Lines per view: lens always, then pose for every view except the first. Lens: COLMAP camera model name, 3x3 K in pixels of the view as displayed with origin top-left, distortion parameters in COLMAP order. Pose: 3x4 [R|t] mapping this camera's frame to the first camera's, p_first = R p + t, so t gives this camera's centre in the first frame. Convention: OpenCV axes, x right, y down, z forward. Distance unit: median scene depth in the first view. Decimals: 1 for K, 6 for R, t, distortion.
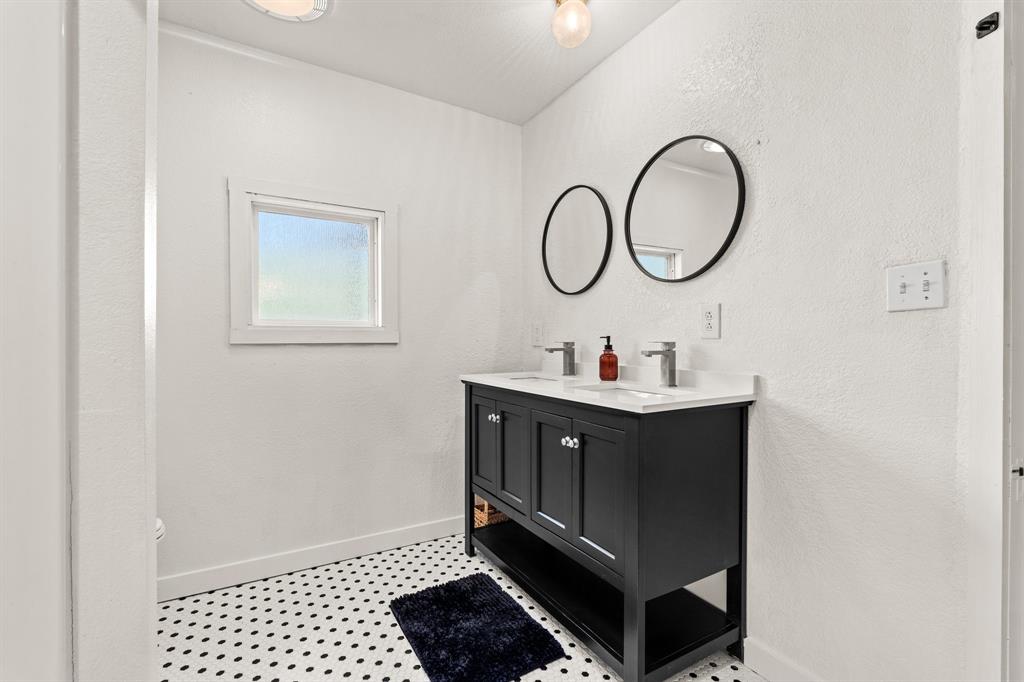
lens RADIAL K [[457.3, 0, 512.2], [0, 457.3, 344.2], [0, 0, 1]] dist [0.001768, 0.000174]
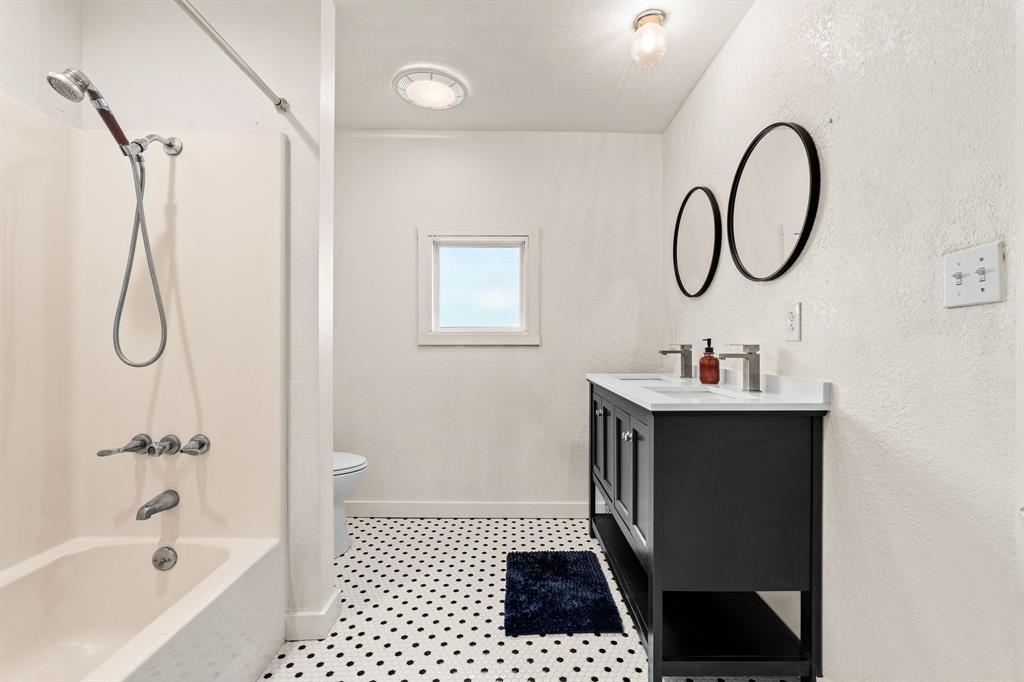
lens RADIAL K [[449.0, 0, 513.0], [0, 449.0, 343.6], [0, 0, 1]] dist [0.000179, 0.000356]
pose [[0.864777, 0.003028, -0.502146, 0.374020], [-0.006839, 0.999960, -0.005748, 0.001690], [0.502109, 0.008405, 0.864764, -0.053009]]
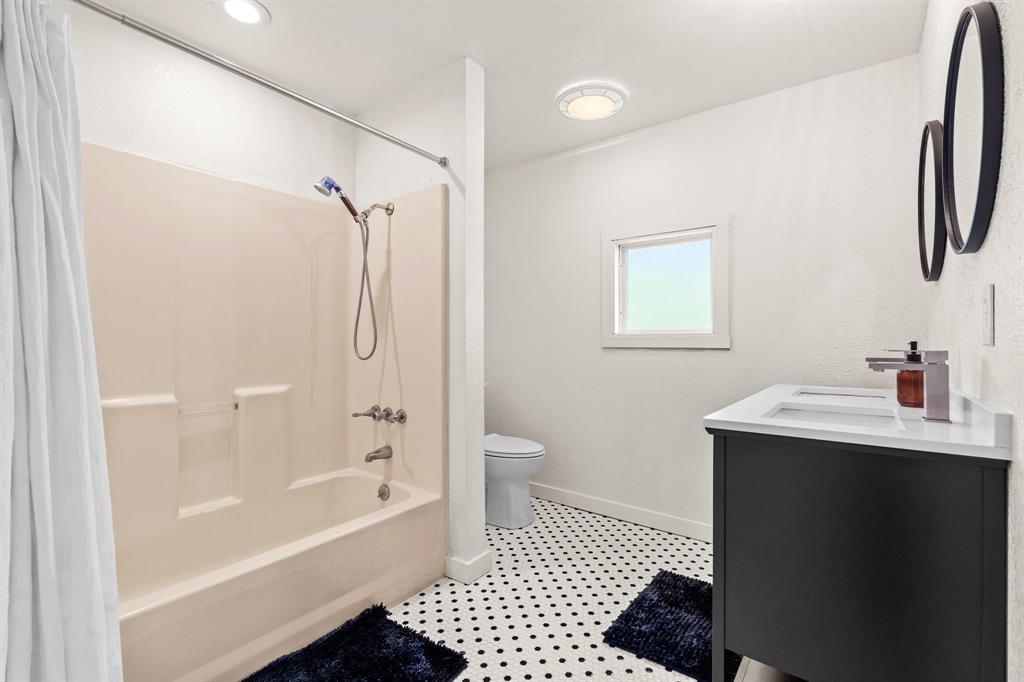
lens RADIAL K [[450.4, 0, 512.0], [0, 450.4, 341.0], [0, 0, 1]] dist [-0.000196, 0.000127]
pose [[0.383124, -0.001902, -0.923695, 0.679753], [-0.015348, 0.999847, -0.008424, -0.003916], [0.923569, 0.017404, 0.383036, 0.213598]]
